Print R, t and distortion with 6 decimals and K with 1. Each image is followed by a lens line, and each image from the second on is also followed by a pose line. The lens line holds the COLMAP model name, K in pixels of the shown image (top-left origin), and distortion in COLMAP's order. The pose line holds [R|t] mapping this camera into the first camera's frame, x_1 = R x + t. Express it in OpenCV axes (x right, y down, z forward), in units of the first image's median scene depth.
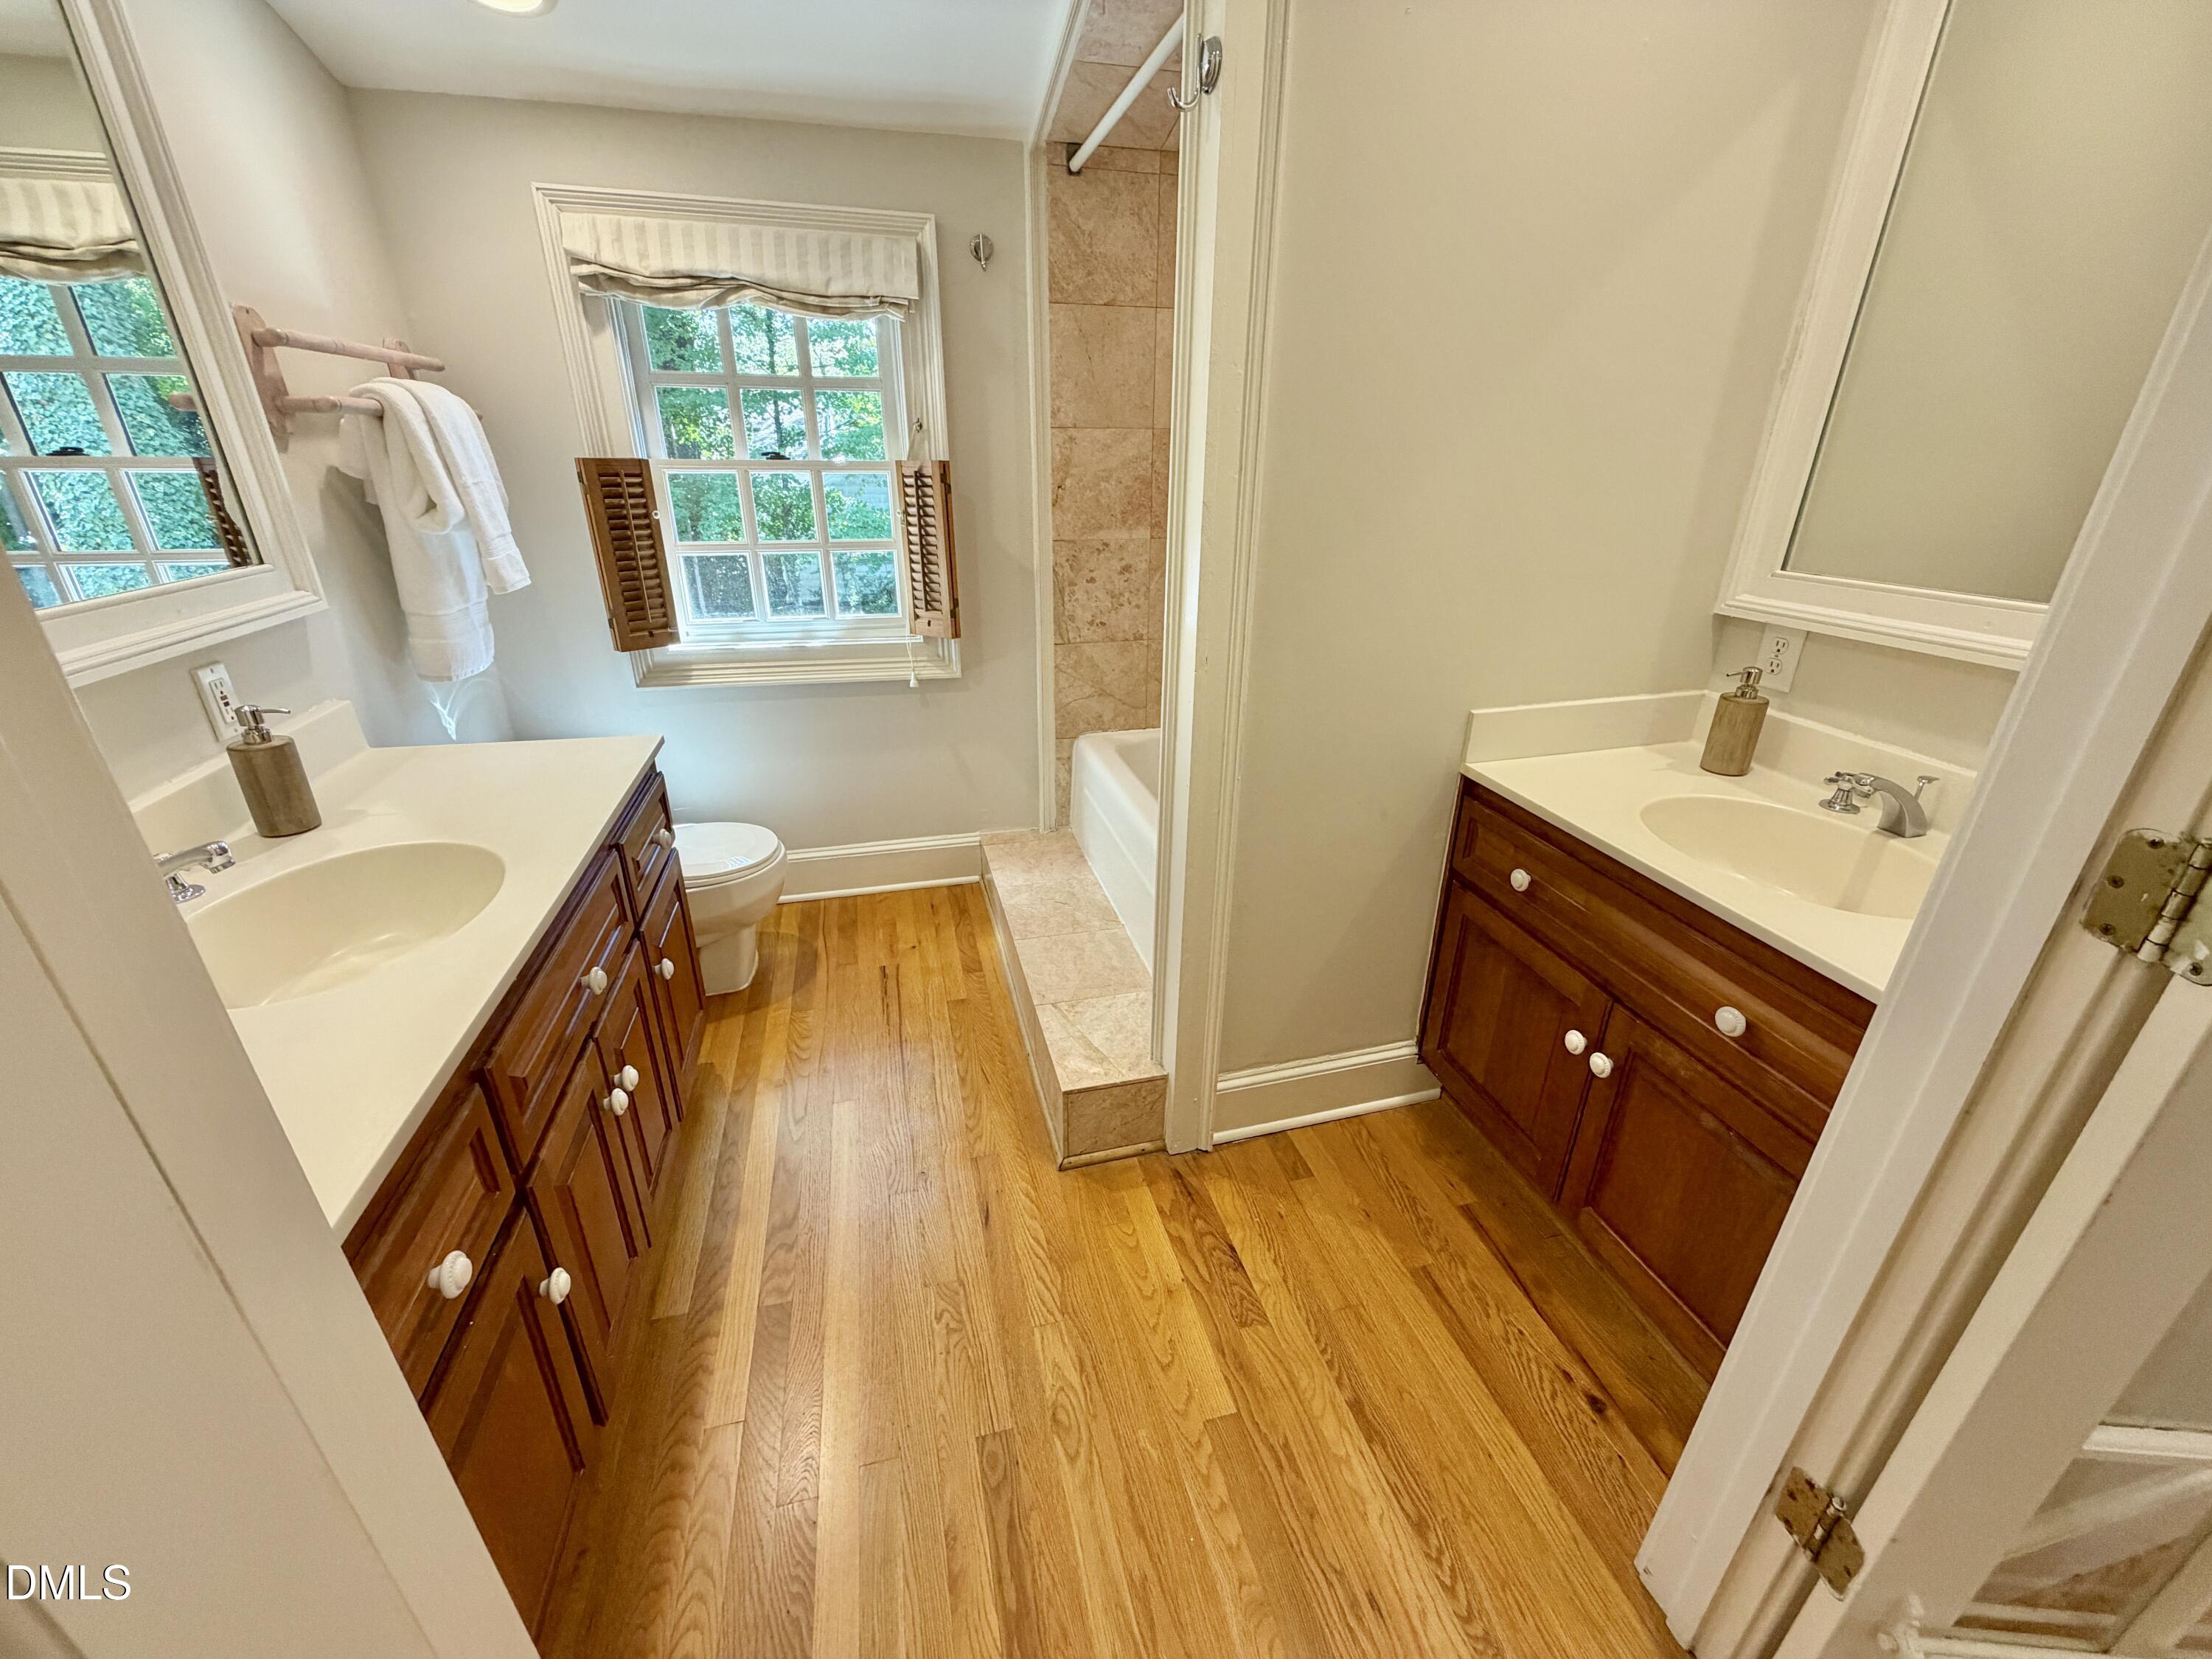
lens RADIAL K [[896.3, 0, 1111.9], [0, 896.3, 835.8], [0, 0, 1]] dist [-0.002834, 0.000336]
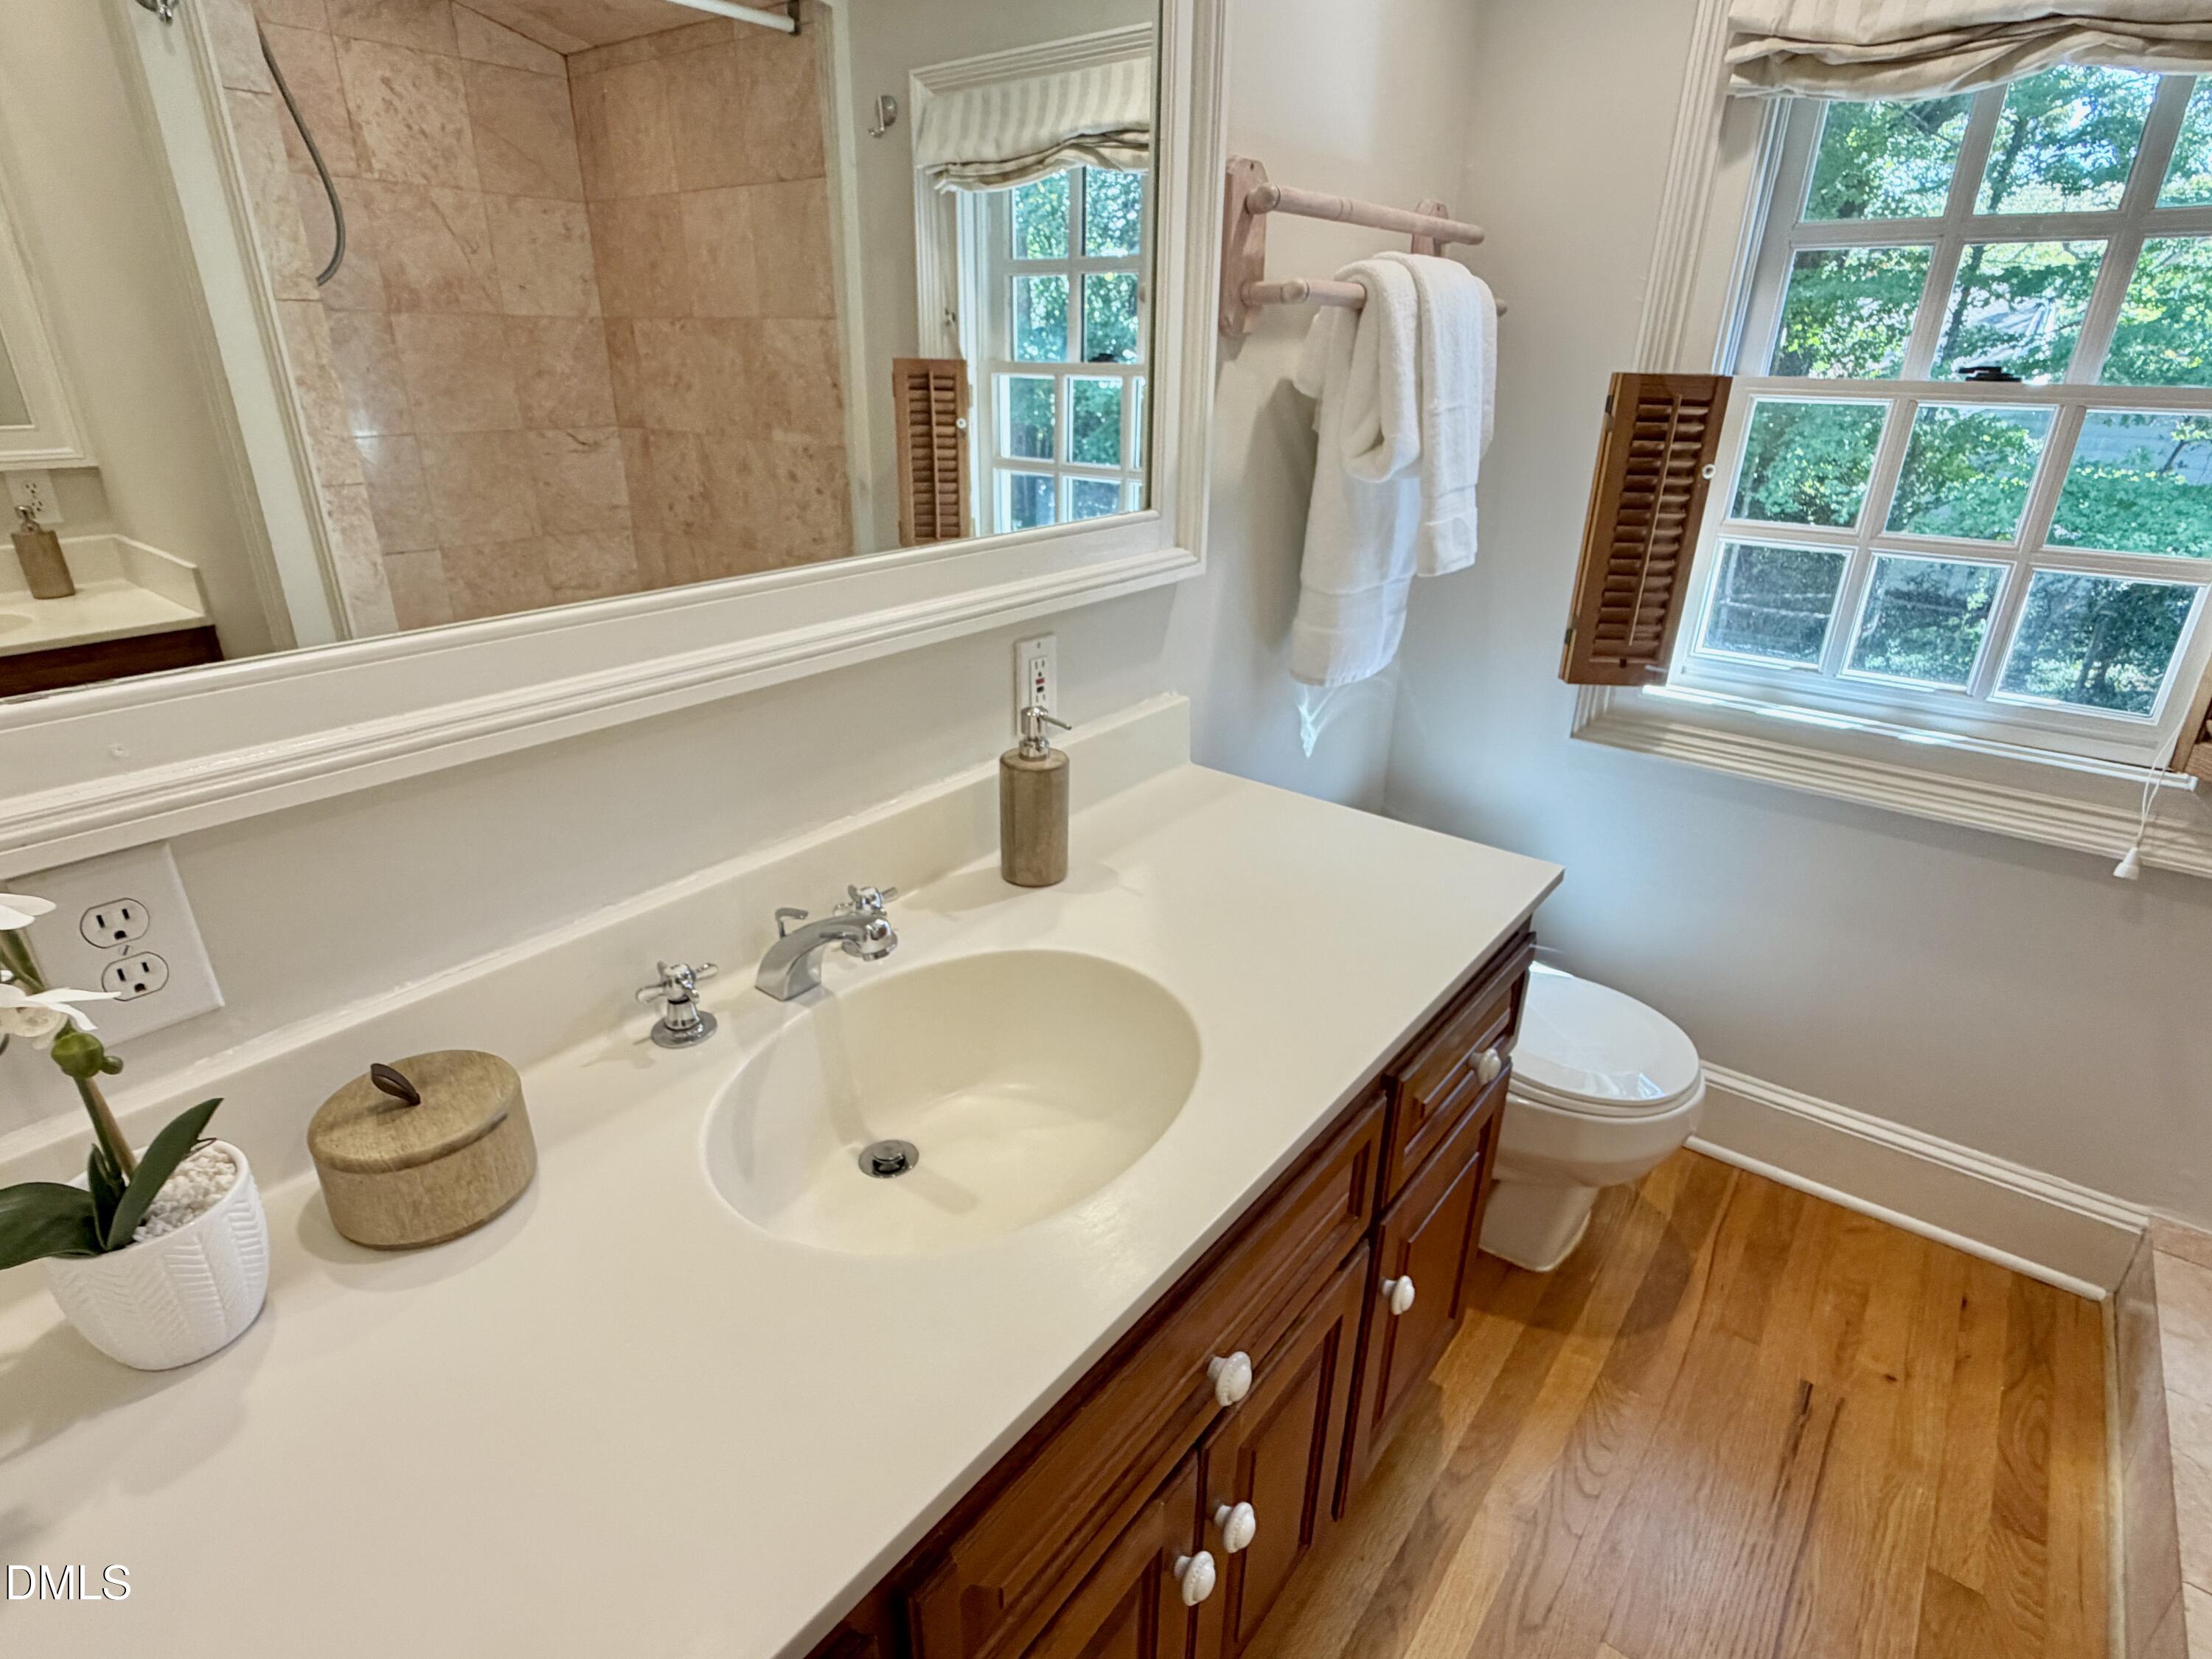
lens RADIAL K [[1139.1, 0, 1099.2], [0, 1139.1, 832.2], [0, 0, 1]] dist [-0.000547, 0.001205]
pose [[0.603995, 0.310324, -0.734091, -0.144265], [-0.321082, 0.937772, 0.132247, -0.119083], [0.729449, 0.155827, 0.666049, 0.277430]]
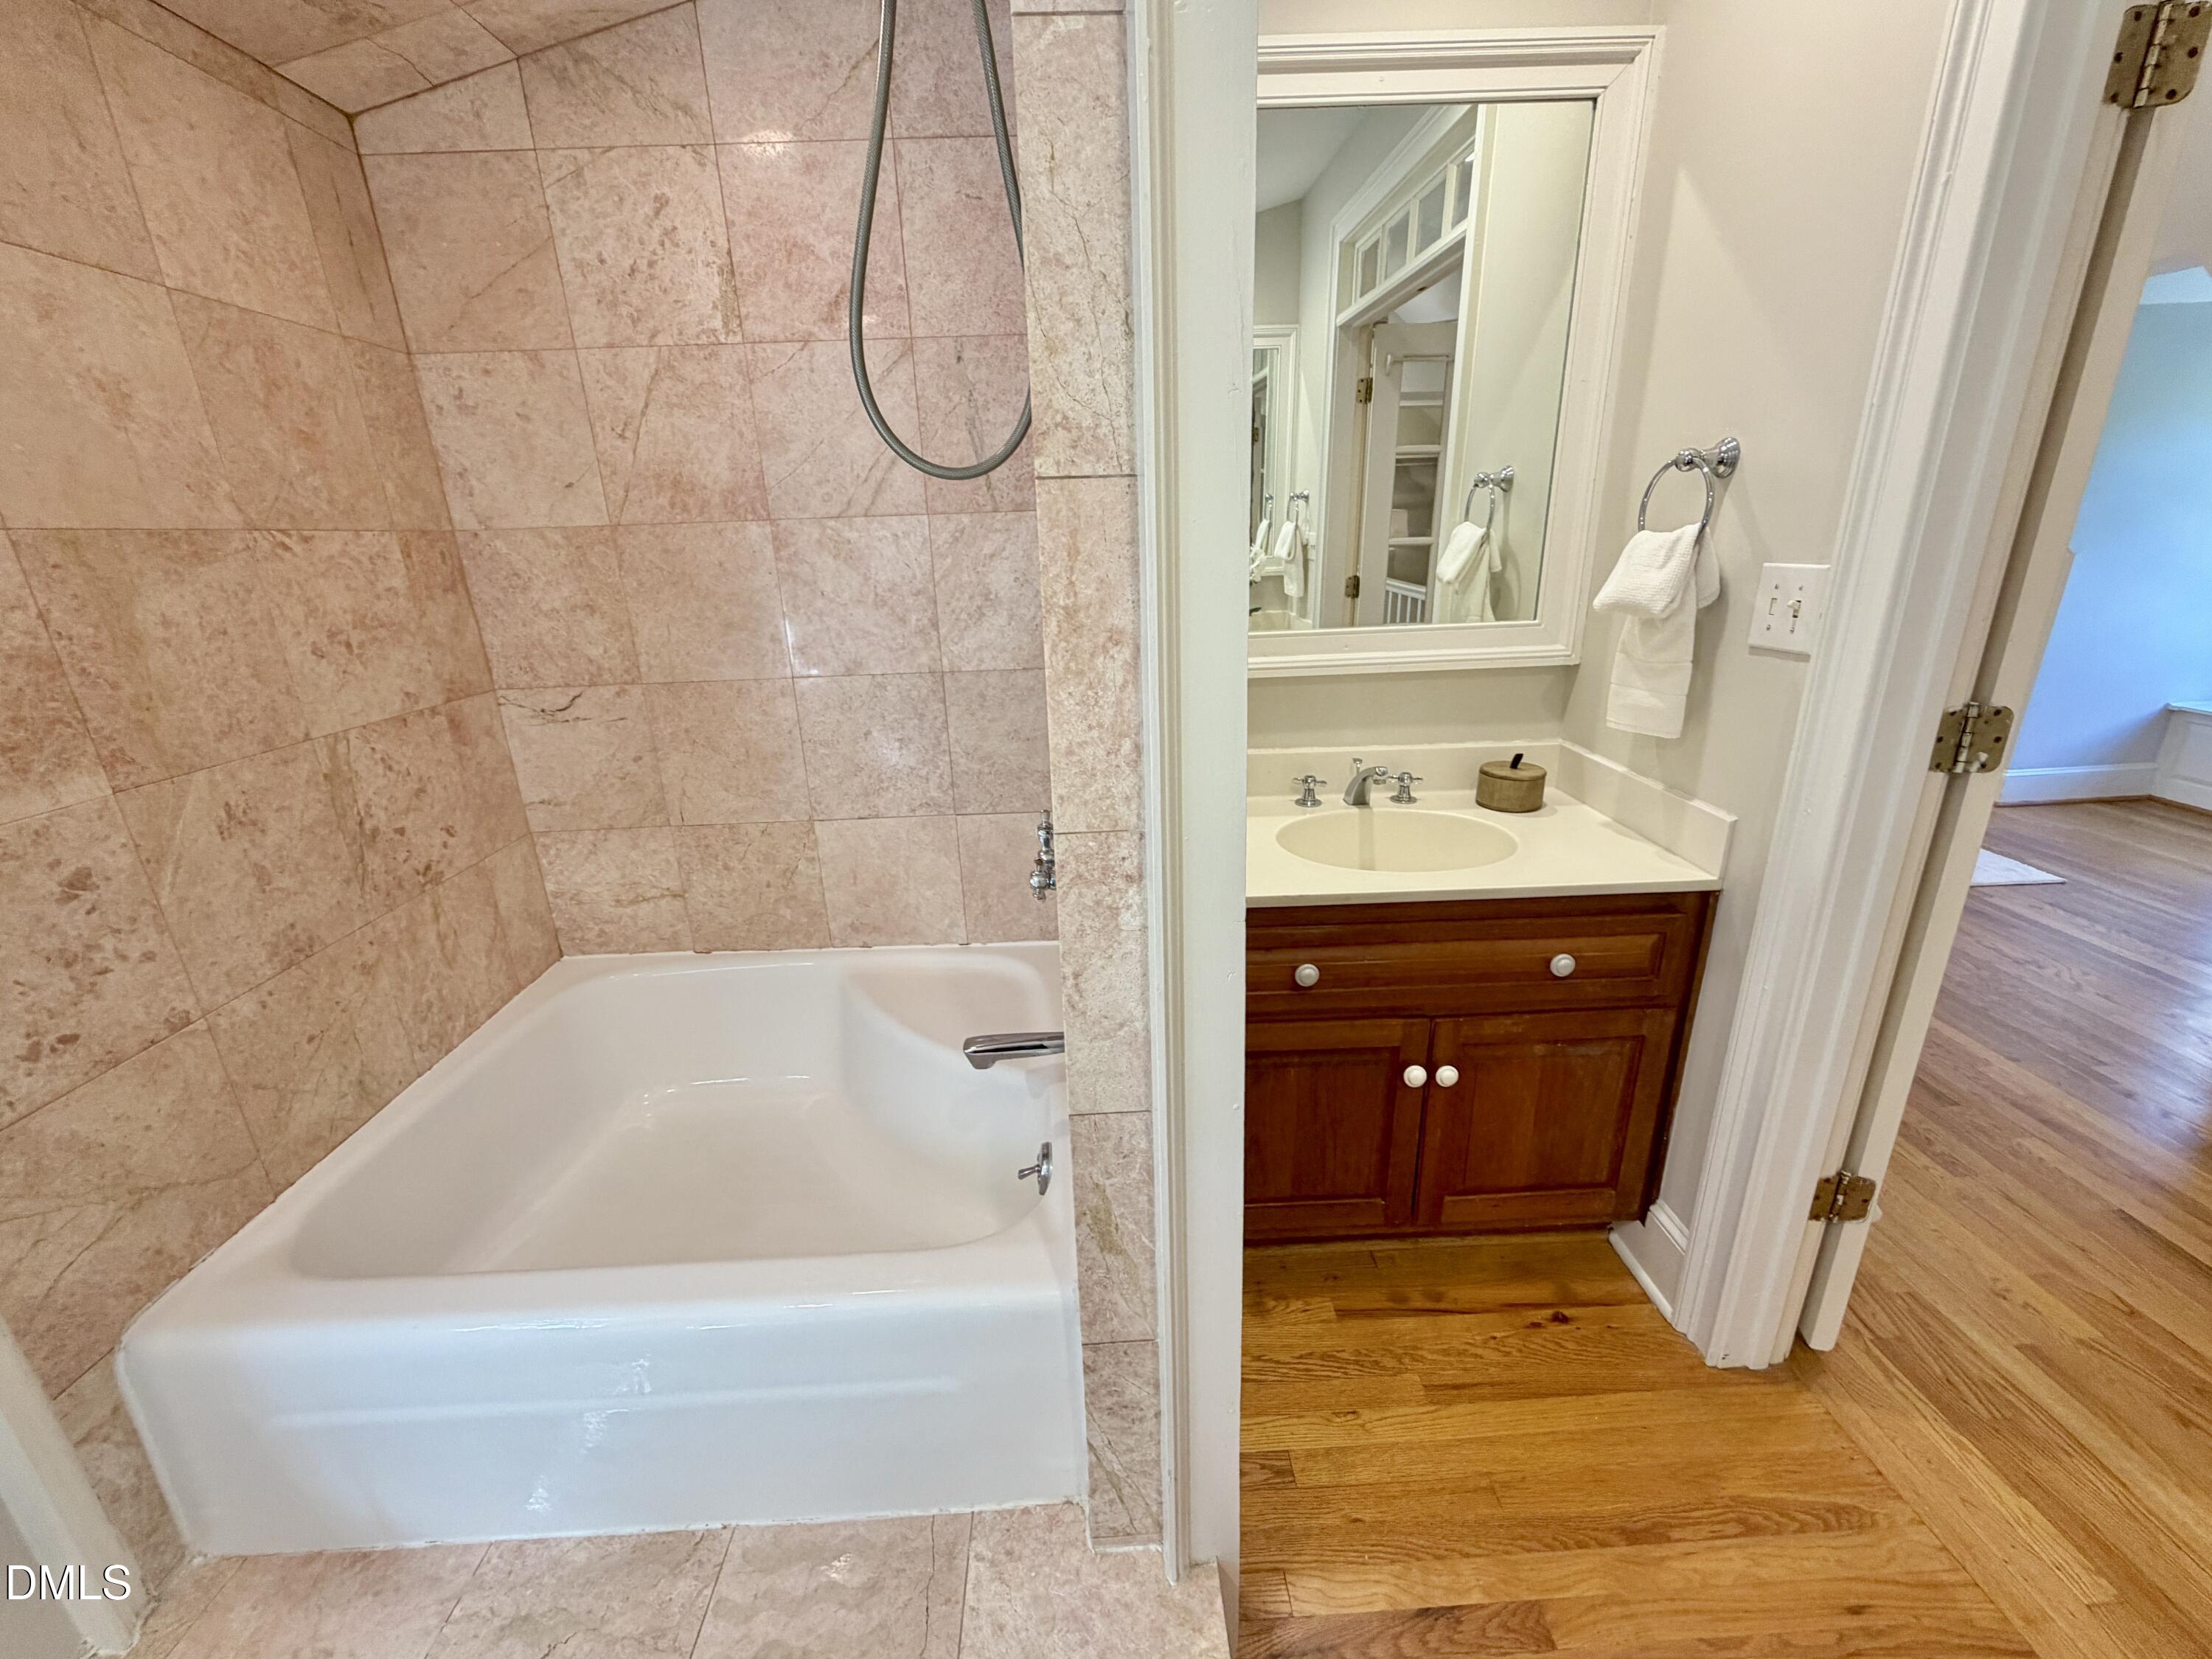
lens RADIAL K [[896.3, 0, 1103.8], [0, 896.3, 831.2], [0, 0, 1]] dist [-0.002834, 0.000336]
pose [[0.212043, -0.320255, 0.923296, -0.275395], [0.419272, 0.883223, 0.210066, -0.251803], [-0.882751, 0.342569, 0.321555, 0.571303]]
